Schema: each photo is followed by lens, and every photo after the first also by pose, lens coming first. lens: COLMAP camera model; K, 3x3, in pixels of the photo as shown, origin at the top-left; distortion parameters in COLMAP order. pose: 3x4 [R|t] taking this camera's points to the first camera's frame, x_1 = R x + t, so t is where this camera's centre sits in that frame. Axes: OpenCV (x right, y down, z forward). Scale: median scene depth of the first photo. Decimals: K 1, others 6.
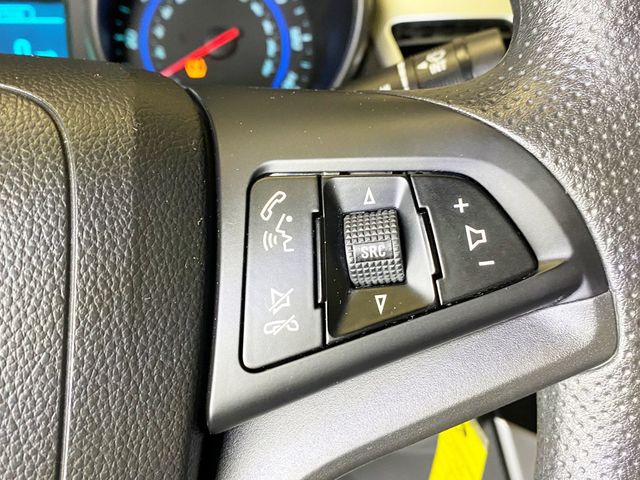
lens RADIAL K [[619.1, 0, 320.0], [0, 619.1, 240.0], [0, 0, 1]] dist [0.002418, -0.028617]
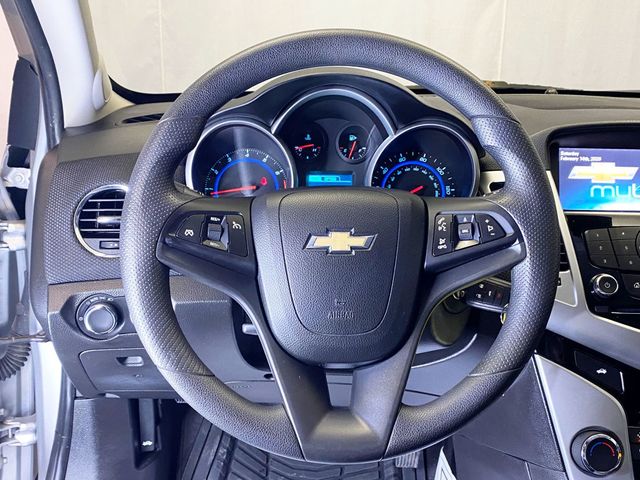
lens RADIAL K [[619.1, 0, 320.0], [0, 619.1, 240.0], [0, 0, 1]] dist [0.002418, -0.028617]
pose [[0.971890, 0.027980, -0.233765, 0.108338], [-0.086939, 0.965388, -0.245901, 1.176493], [0.218794, 0.259312, 0.940684, -3.109991]]
